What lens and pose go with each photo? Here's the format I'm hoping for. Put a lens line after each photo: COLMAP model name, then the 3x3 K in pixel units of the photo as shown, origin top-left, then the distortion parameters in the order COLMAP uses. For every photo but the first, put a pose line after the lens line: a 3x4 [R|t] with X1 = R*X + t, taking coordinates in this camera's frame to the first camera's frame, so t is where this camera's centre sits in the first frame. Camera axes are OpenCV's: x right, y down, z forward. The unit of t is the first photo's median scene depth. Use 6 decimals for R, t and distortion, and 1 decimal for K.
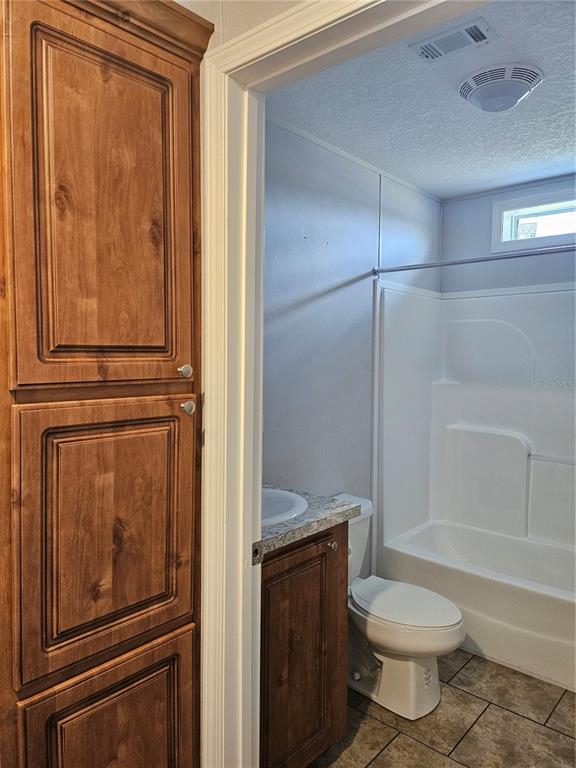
lens RADIAL K [[547.9, 0, 292.0], [0, 547.9, 380.5], [0, 0, 1]] dist [0.070116, -0.086316]
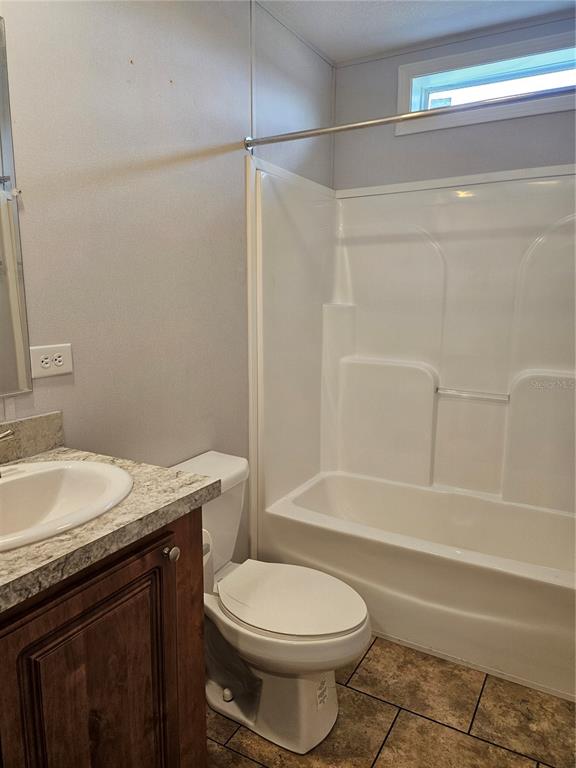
lens RADIAL K [[547.9, 0, 292.0], [0, 547.9, 380.5], [0, 0, 1]] dist [0.070116, -0.086316]
pose [[0.979755, -0.032127, 0.197607, 0.070409], [0.011268, 0.994325, 0.105789, 0.040875], [-0.199884, -0.101421, 0.974556, 0.323172]]
